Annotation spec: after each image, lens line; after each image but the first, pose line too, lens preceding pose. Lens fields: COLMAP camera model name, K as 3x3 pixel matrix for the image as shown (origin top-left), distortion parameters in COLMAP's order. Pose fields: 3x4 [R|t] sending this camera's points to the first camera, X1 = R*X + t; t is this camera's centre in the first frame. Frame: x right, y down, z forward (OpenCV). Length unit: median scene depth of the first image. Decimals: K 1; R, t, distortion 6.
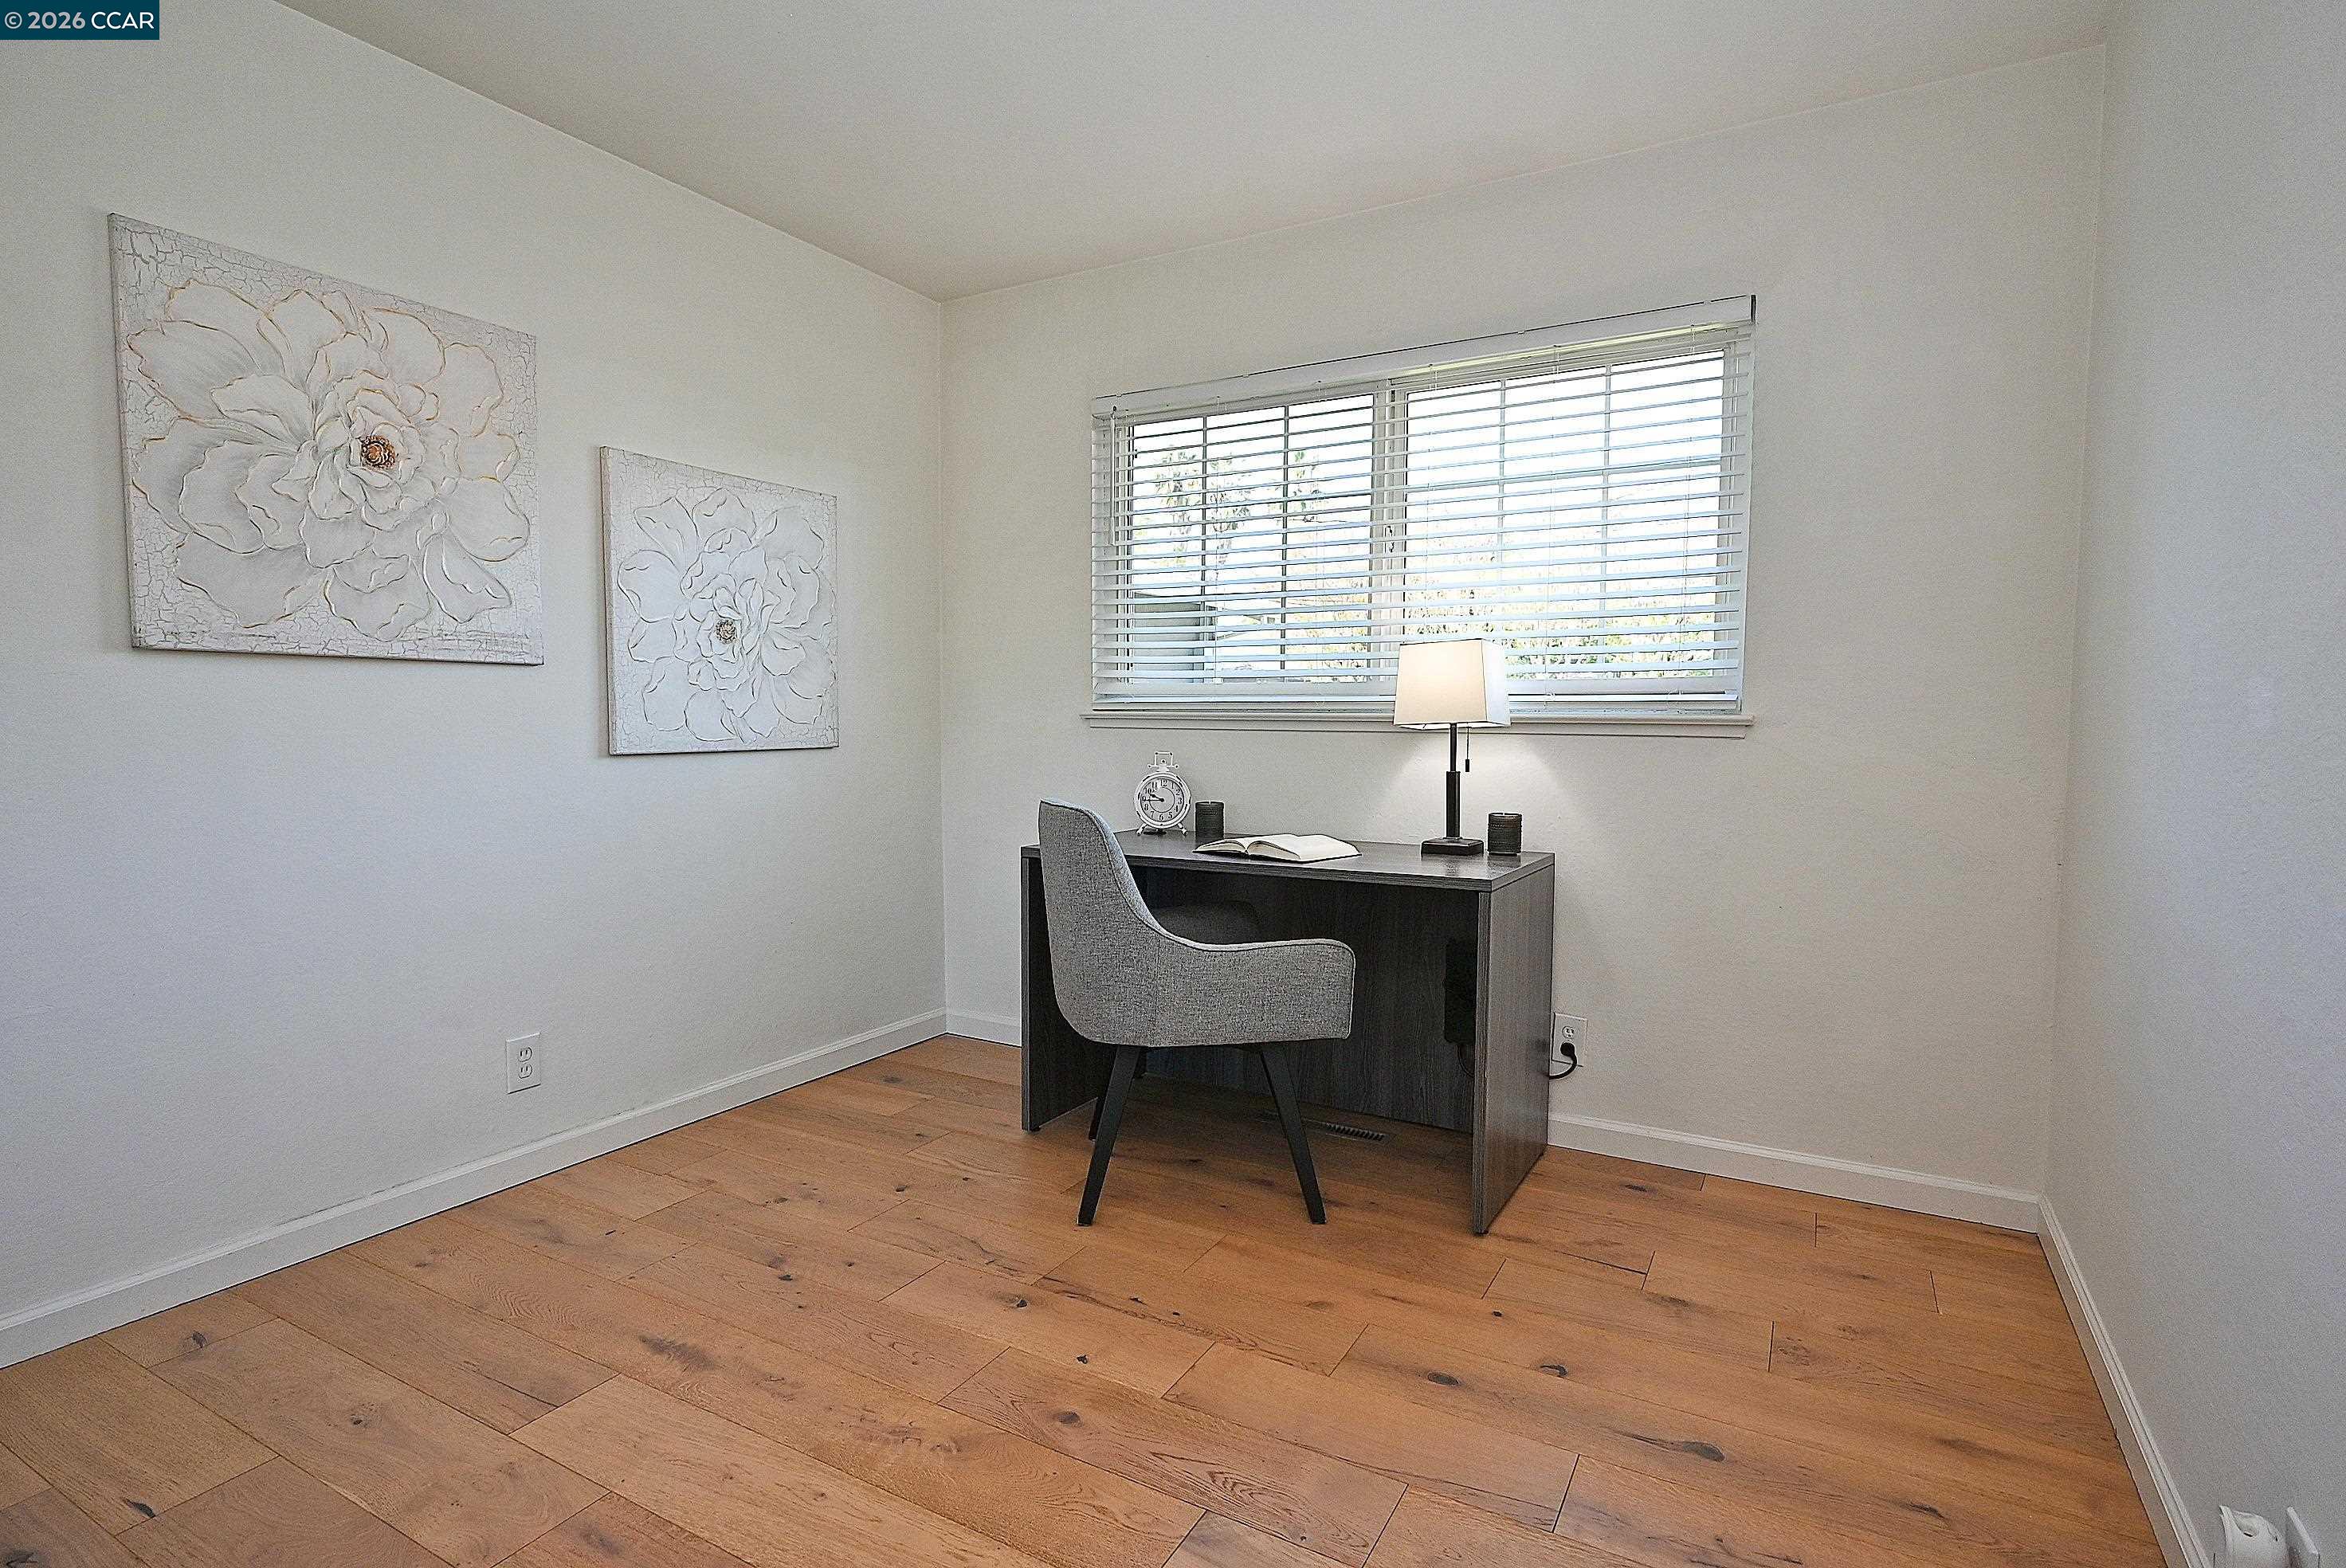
lens RADIAL K [[1156.3, 0, 1172.0], [0, 1156.3, 786.1], [0, 0, 1]] dist [-0.004481, 0.001942]
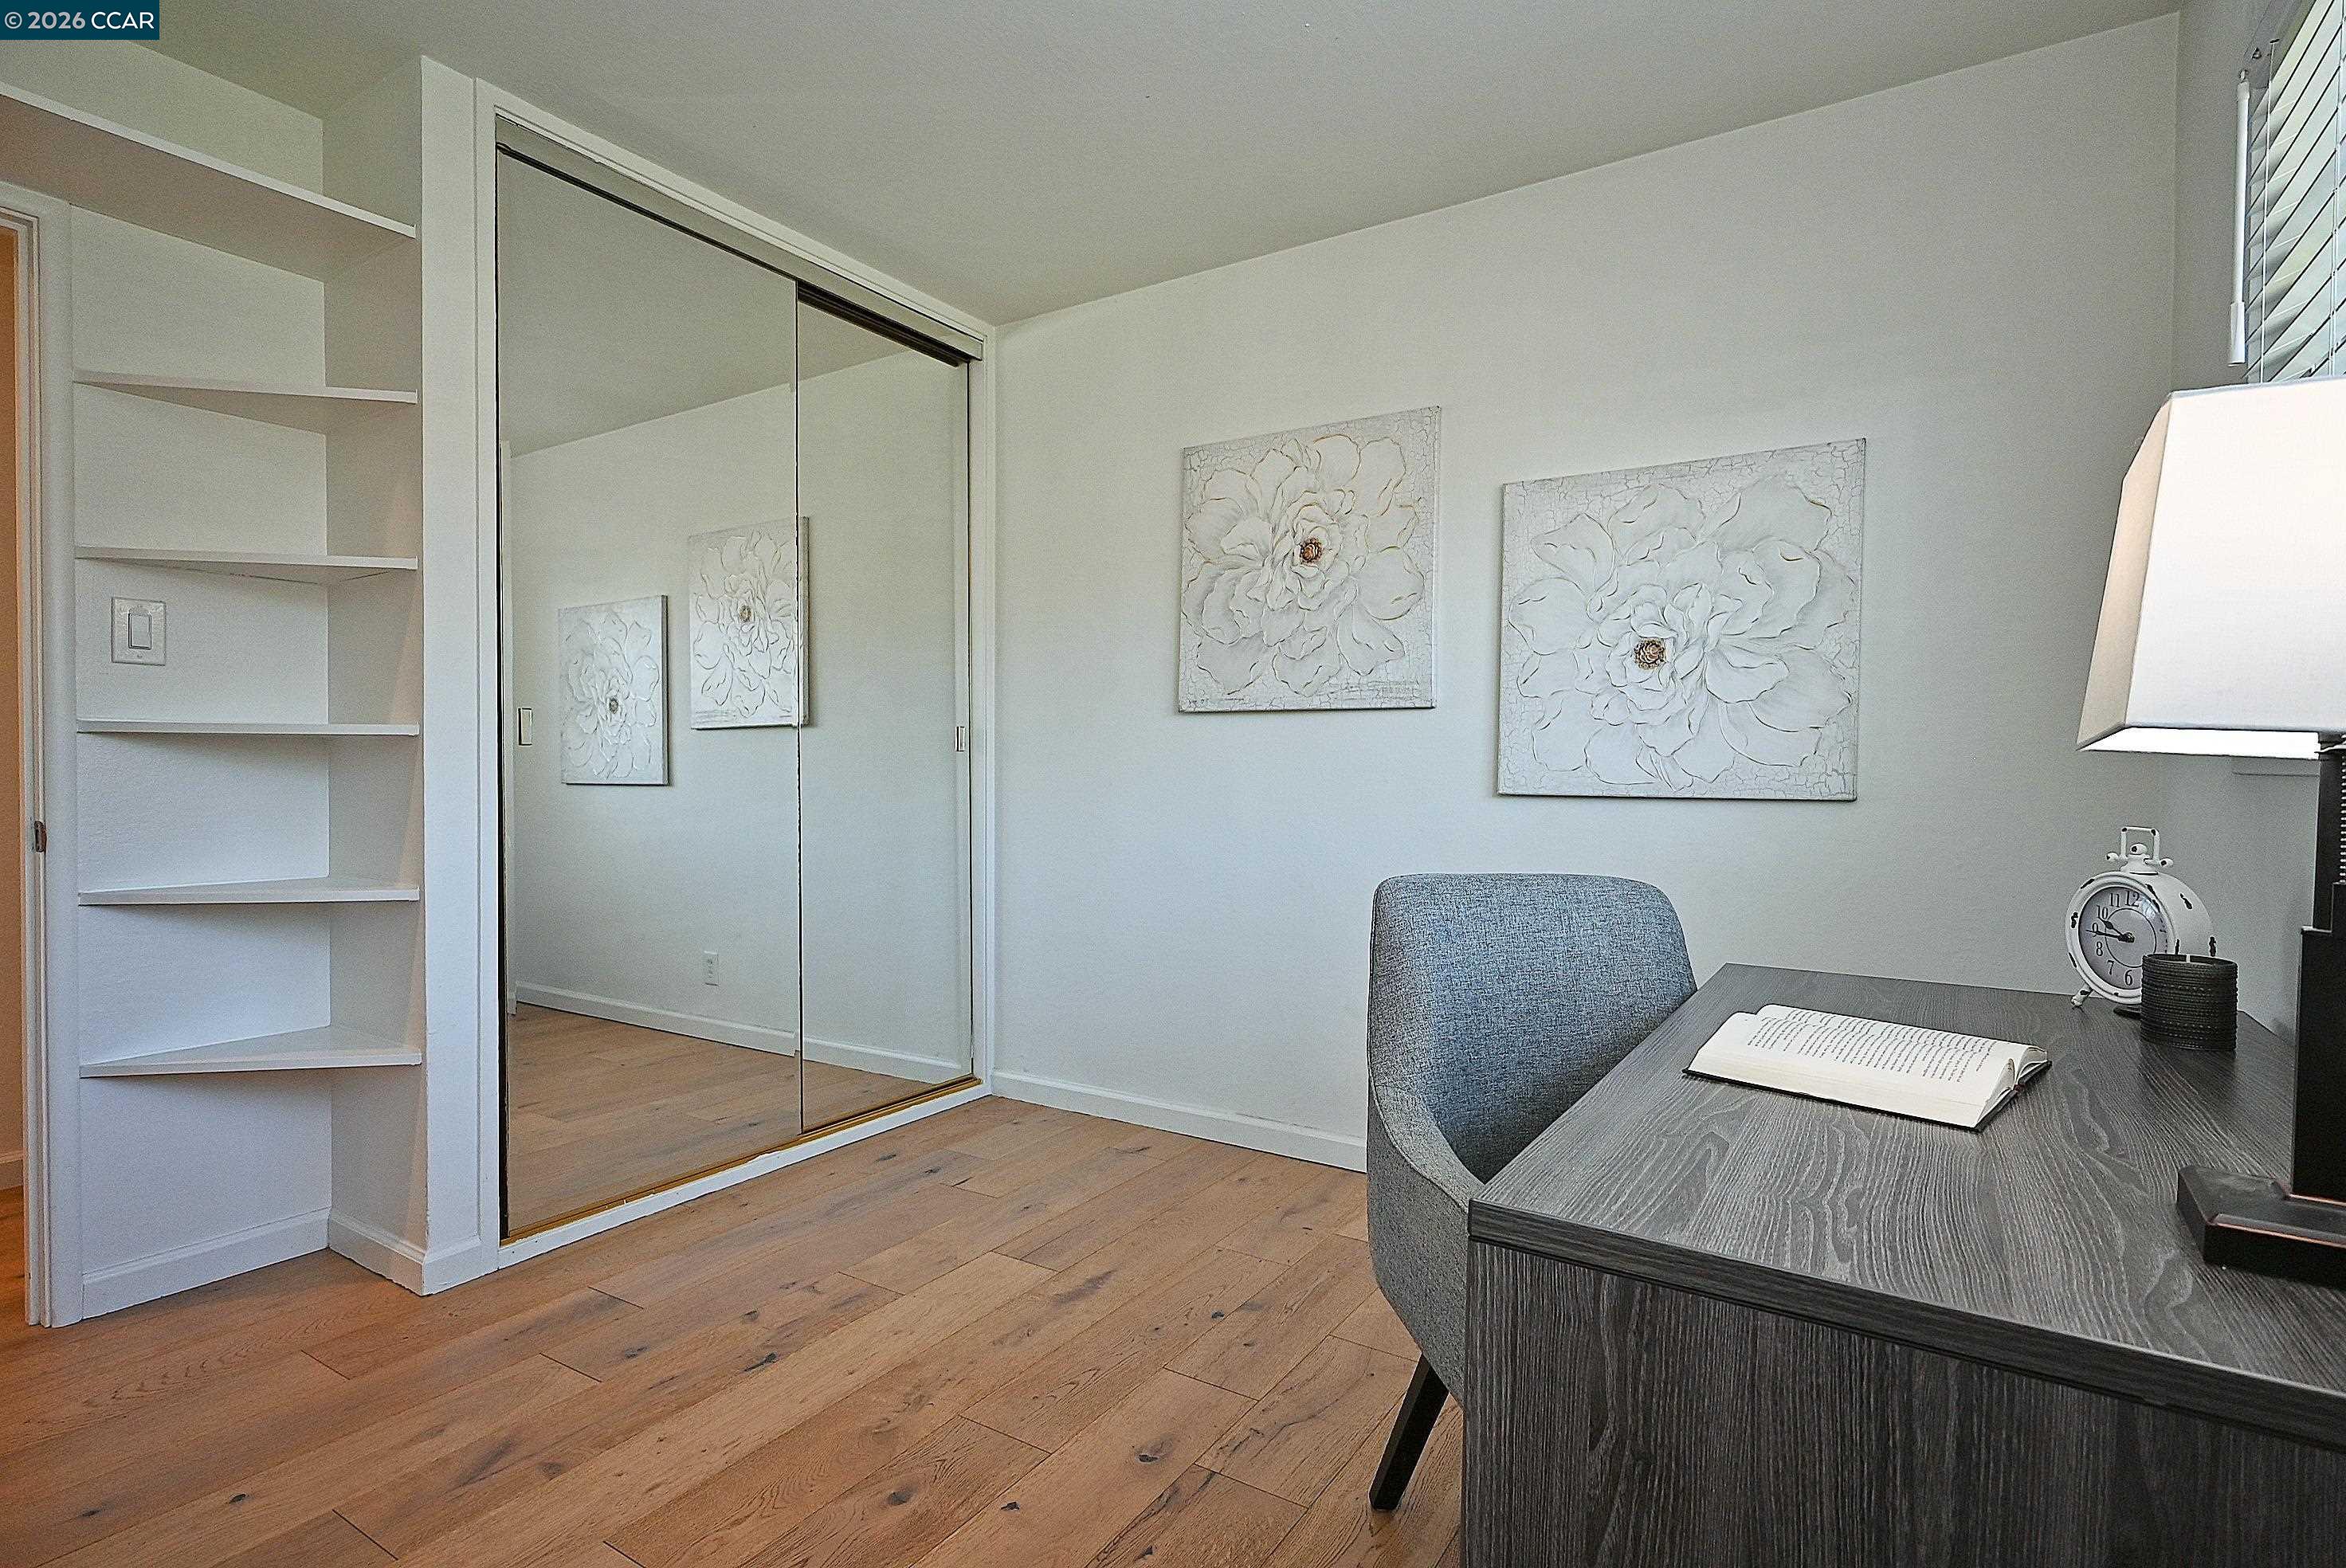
lens RADIAL K [[1156.3, 0, 1172.0], [0, 1156.3, 786.1], [0, 0, 1]] dist [-0.004481, 0.001942]
pose [[-0.052859, 0.014003, -0.998504, 0.607847], [-0.069896, 0.997397, 0.017687, -0.038102], [0.996153, 0.070726, -0.051743, 0.918849]]
